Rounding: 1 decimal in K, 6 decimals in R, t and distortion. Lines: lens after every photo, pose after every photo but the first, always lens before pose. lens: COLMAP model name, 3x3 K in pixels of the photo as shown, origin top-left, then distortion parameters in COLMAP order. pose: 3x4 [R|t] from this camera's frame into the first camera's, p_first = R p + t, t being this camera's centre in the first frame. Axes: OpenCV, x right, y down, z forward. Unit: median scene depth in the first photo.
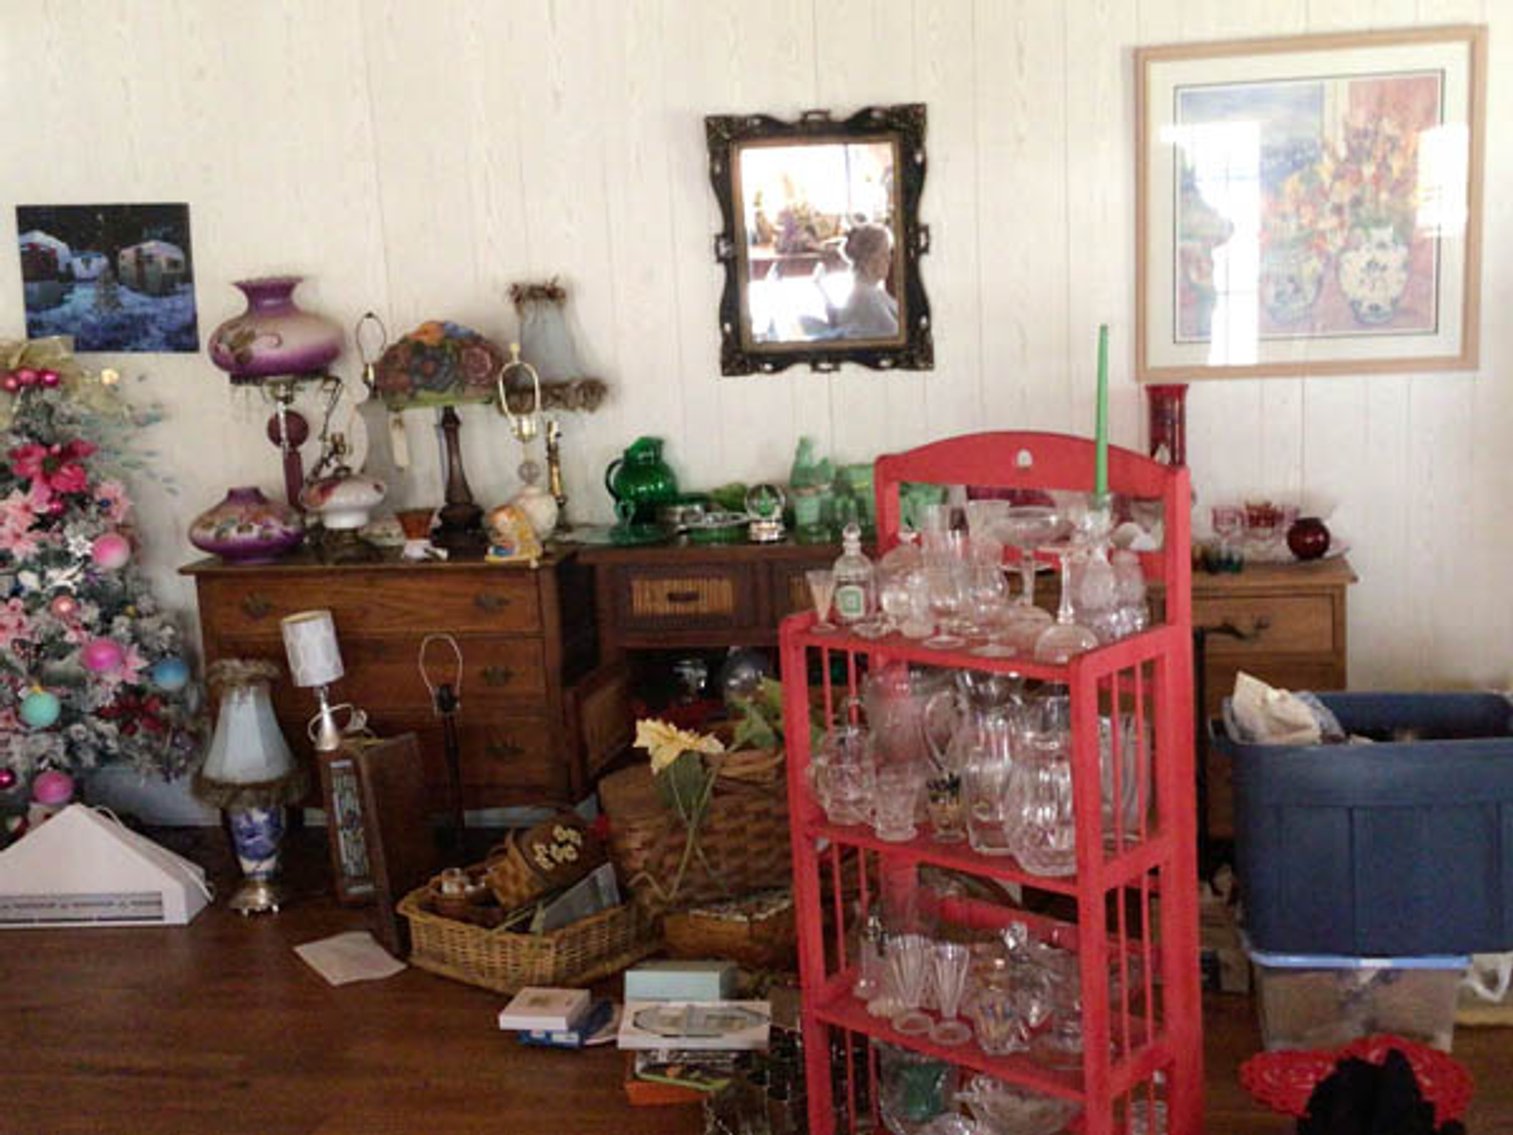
lens RADIAL K [[1360.5, 0, 751.3], [0, 1360.5, 573.2], [0, 0, 1]] dist [0.047497, -0.096864]
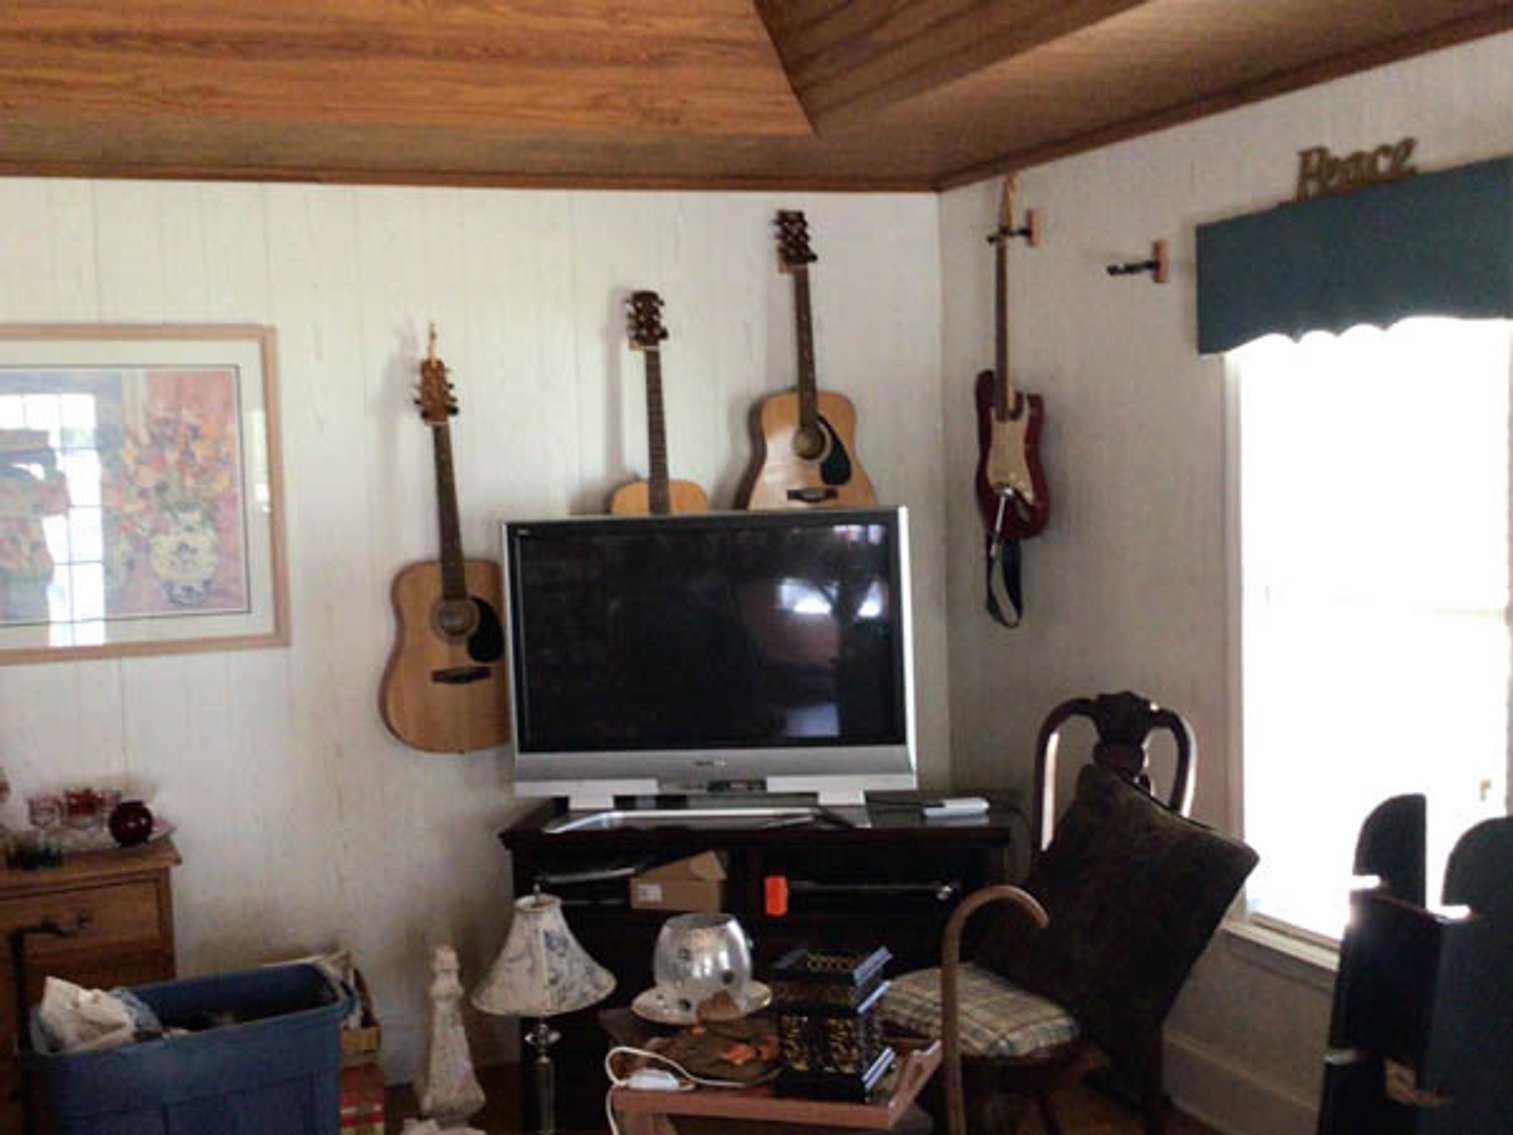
lens RADIAL K [[1360.5, 0, 751.3], [0, 1360.5, 573.2], [0, 0, 1]] dist [0.047497, -0.096864]
pose [[0.879850, -0.016166, 0.474976, 0.339261], [0.078941, 0.990509, -0.112519, -0.057768], [-0.468649, 0.136495, 0.872775, -0.082796]]
